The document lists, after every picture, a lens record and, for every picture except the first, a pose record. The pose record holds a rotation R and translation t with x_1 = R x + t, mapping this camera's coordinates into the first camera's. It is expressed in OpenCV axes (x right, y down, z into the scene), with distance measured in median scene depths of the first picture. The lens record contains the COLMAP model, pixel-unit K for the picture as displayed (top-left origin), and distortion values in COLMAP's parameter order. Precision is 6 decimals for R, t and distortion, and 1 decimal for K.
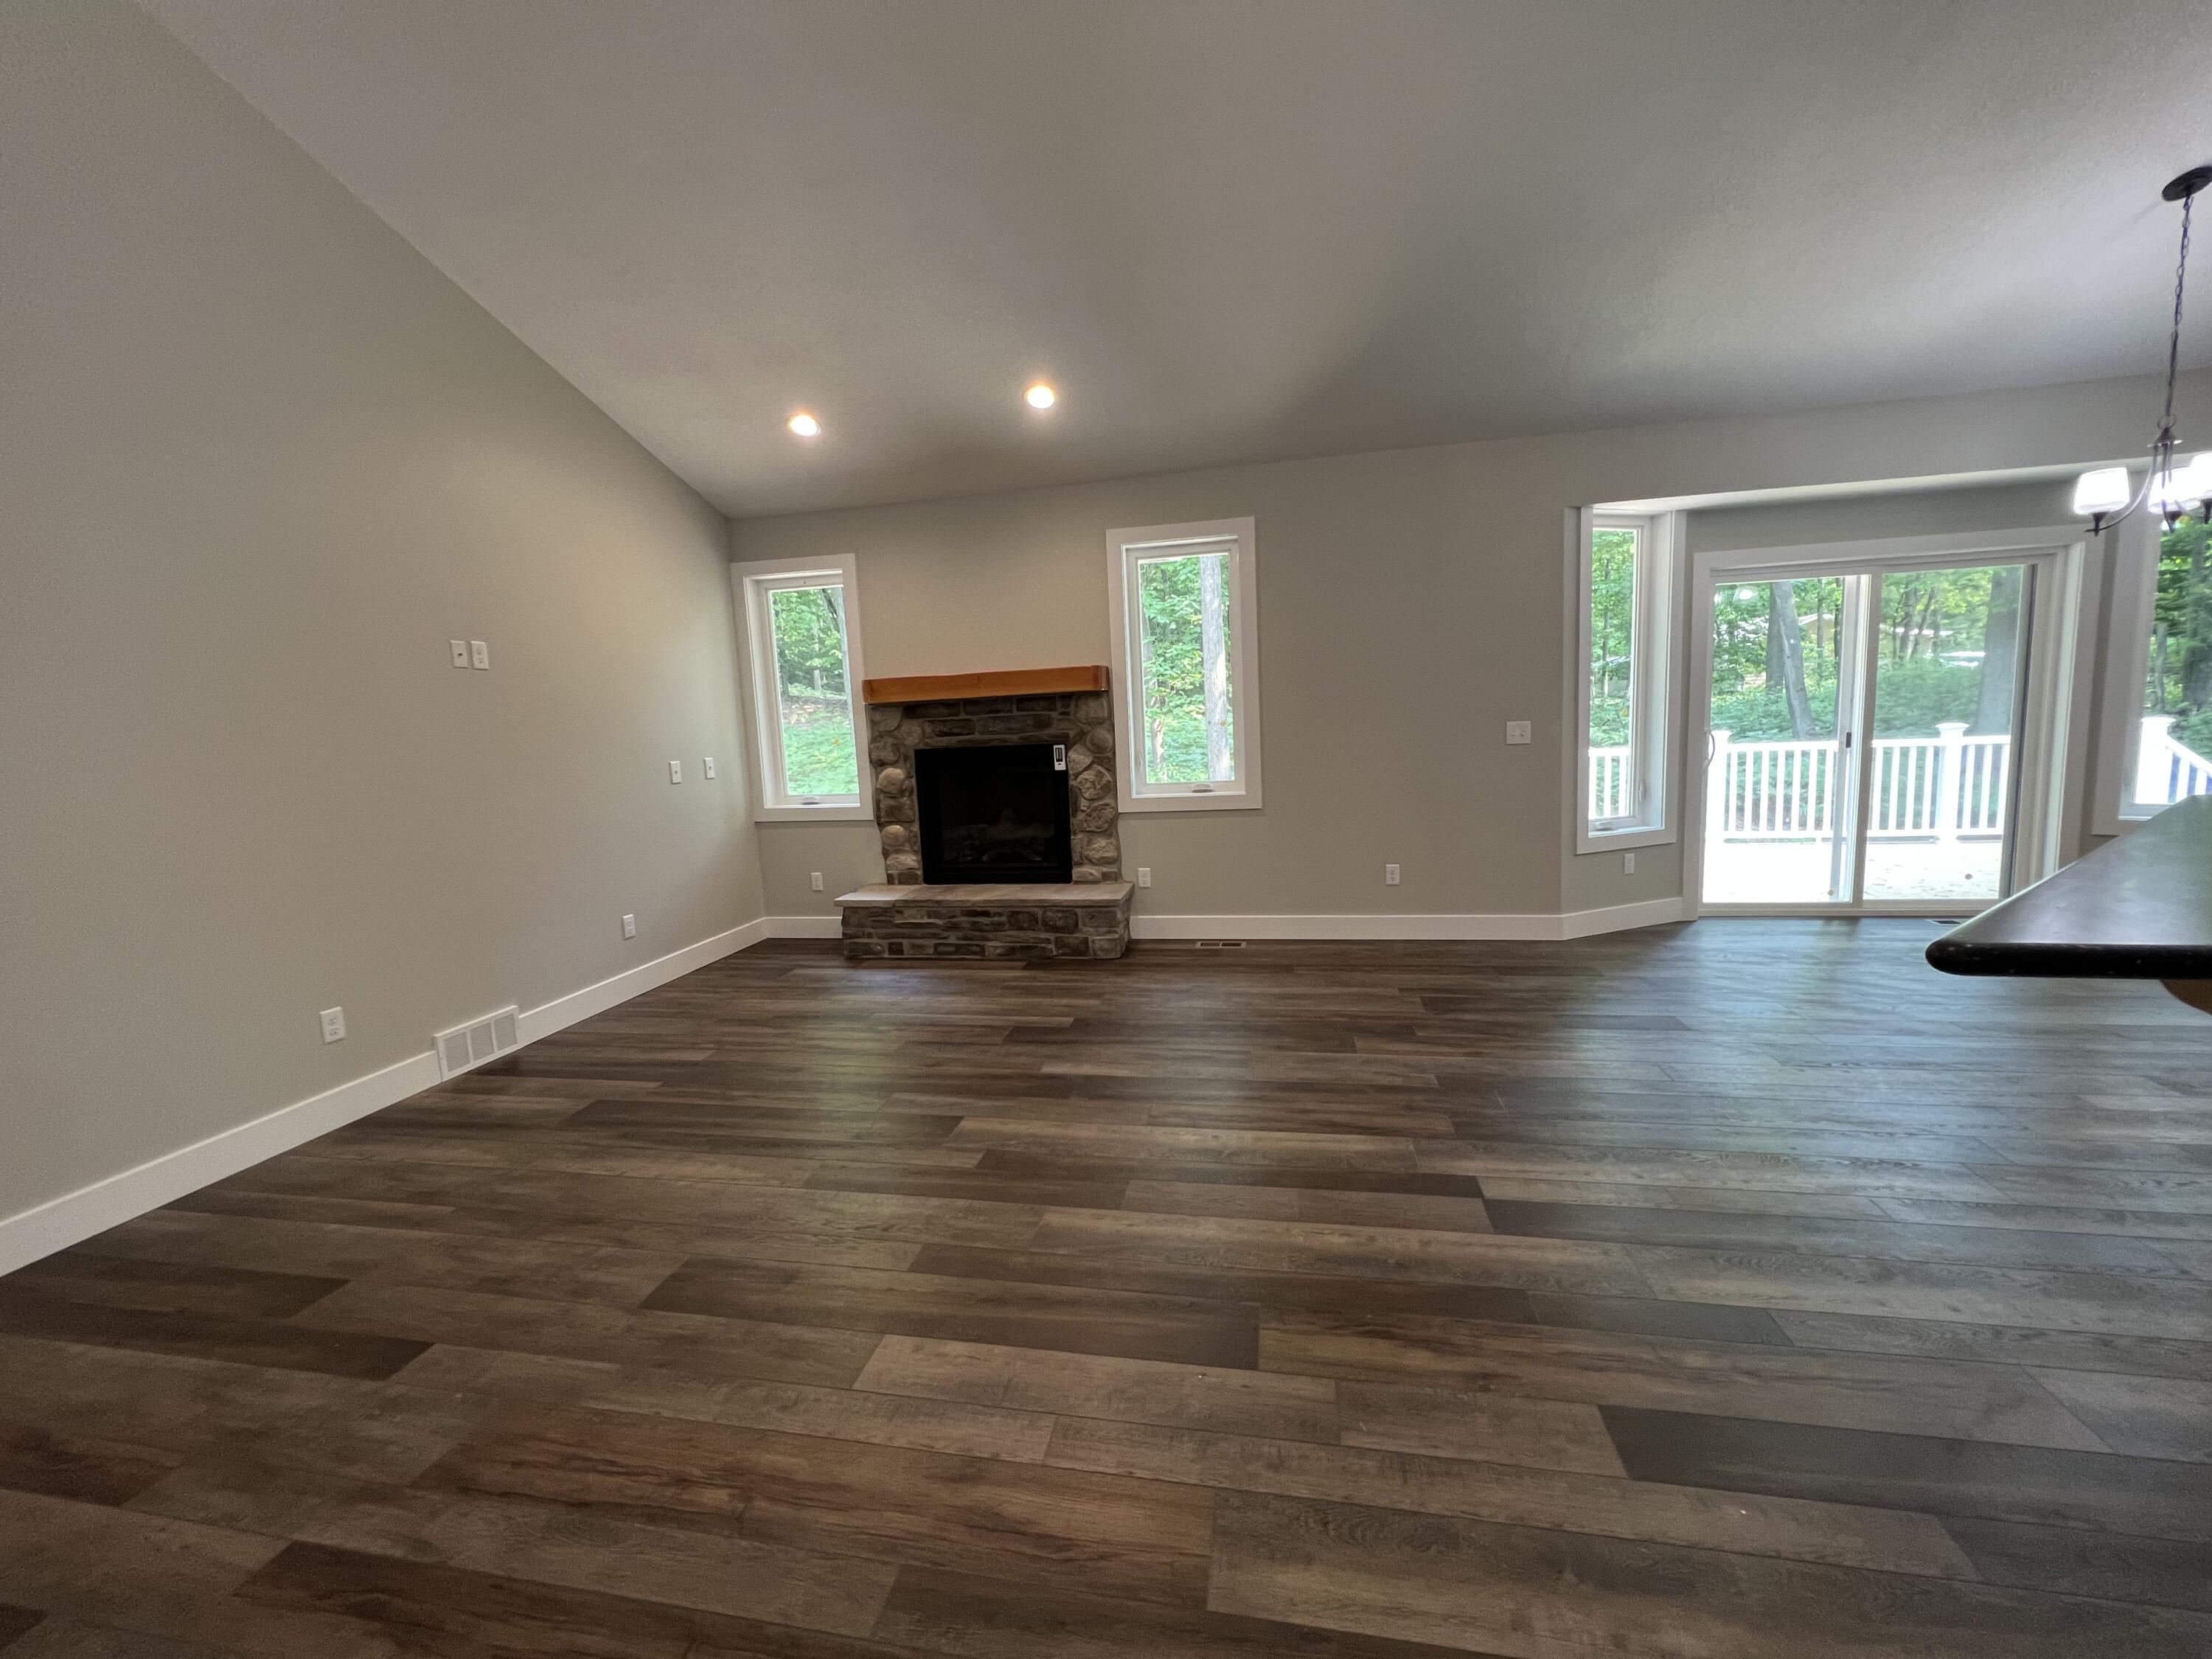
lens RADIAL K [[891.4, 0, 1107.2], [0, 891.4, 827.8], [0, 0, 1]] dist [0.002823, -0.000572]
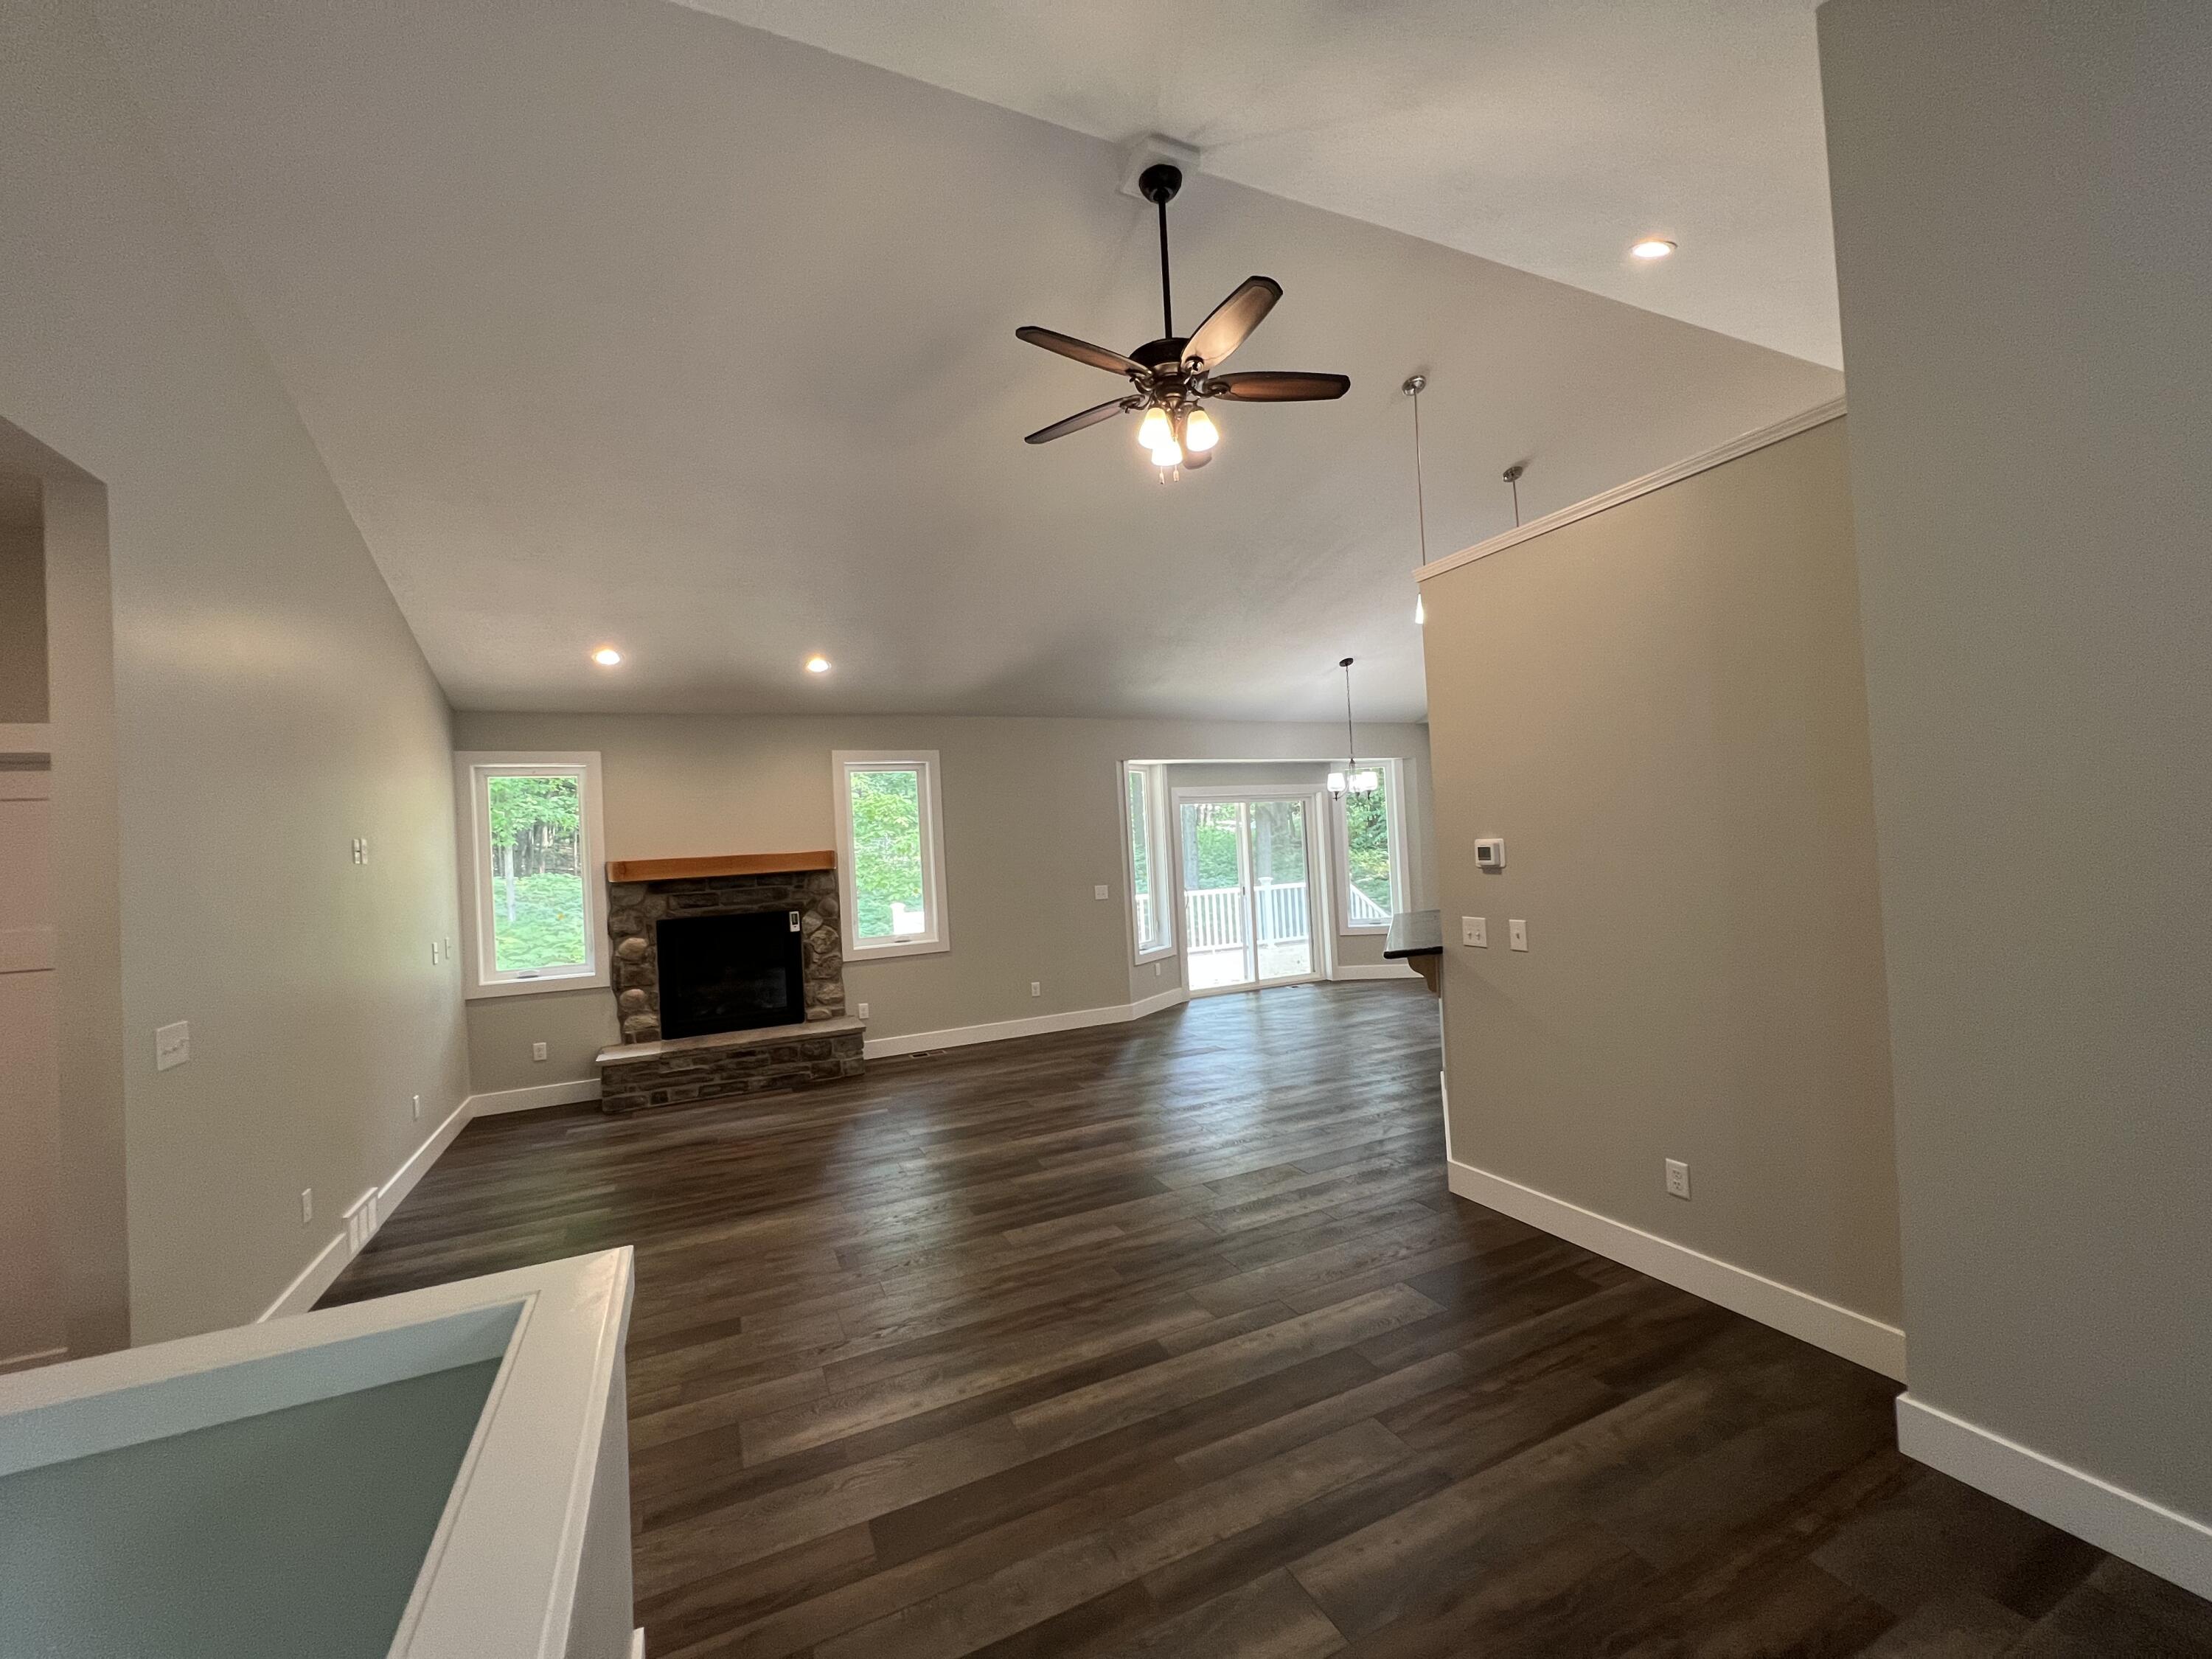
lens RADIAL K [[891.4, 0, 1105.1], [0, 891.4, 830.6], [0, 0, 1]] dist [0.002823, -0.000572]
pose [[0.807974, 0.013012, 0.589074, -0.446853], [0.083802, 0.987055, -0.136745, 0.003431], [-0.583228, 0.159852, 0.796425, -0.283977]]
